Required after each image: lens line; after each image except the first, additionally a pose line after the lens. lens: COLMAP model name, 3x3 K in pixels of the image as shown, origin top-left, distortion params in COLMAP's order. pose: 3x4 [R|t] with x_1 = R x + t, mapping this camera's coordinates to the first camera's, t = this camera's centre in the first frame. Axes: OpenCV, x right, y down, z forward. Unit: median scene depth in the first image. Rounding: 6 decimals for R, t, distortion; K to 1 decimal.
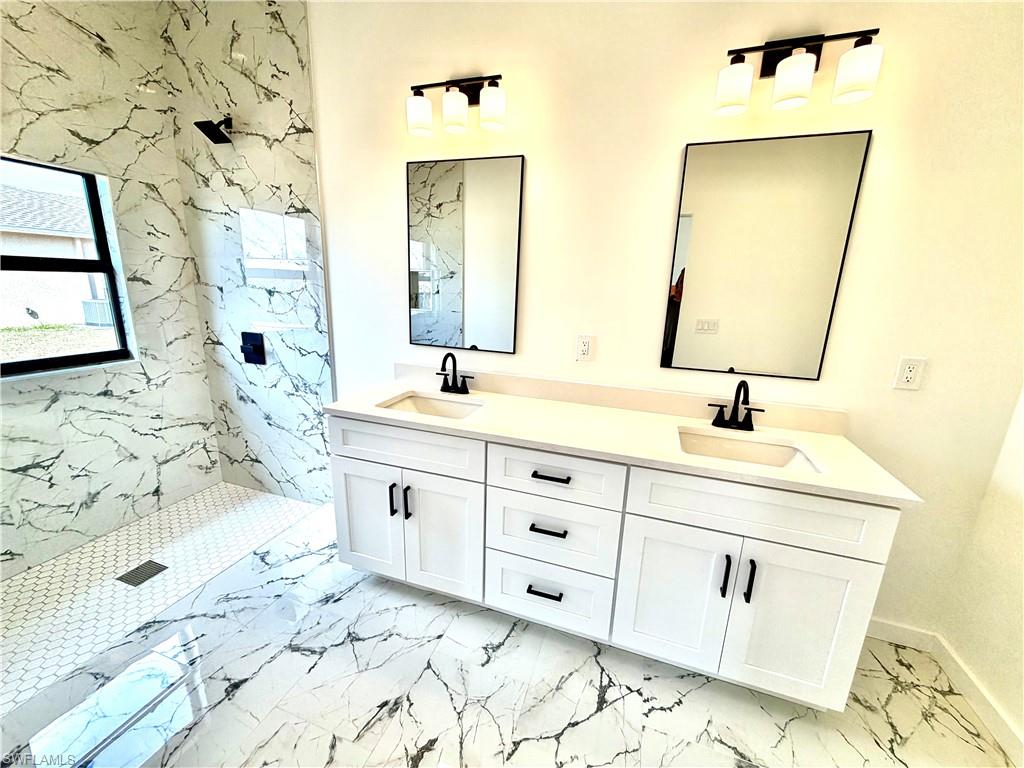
lens RADIAL K [[410.0, 0, 512.0], [0, 410.0, 384.0], [0, 0, 1]] dist [-0.000605, -0.000025]
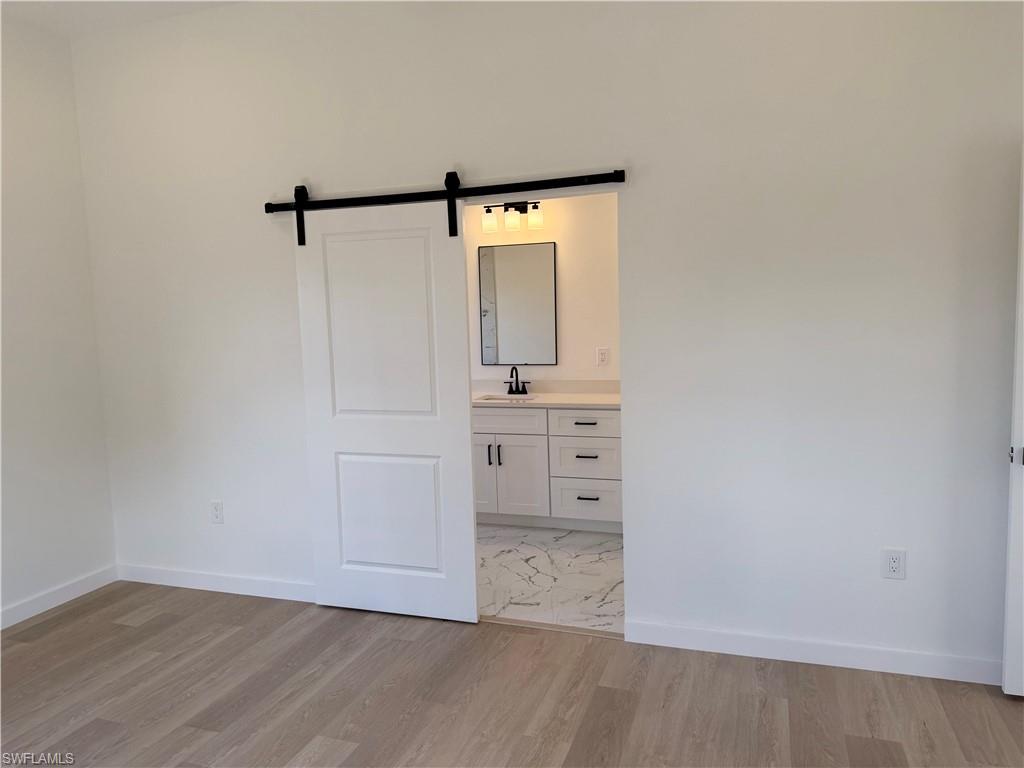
lens RADIAL K [[726.6, 0, 512.0], [0, 726.6, 384.0], [0, 0, 1]] dist [0.001195, -0.000076]
pose [[0.997713, -0.067016, -0.008861, -0.144279], [0.065057, 0.987516, -0.143453, 0.381235], [0.018364, 0.142549, 0.989617, -1.686011]]
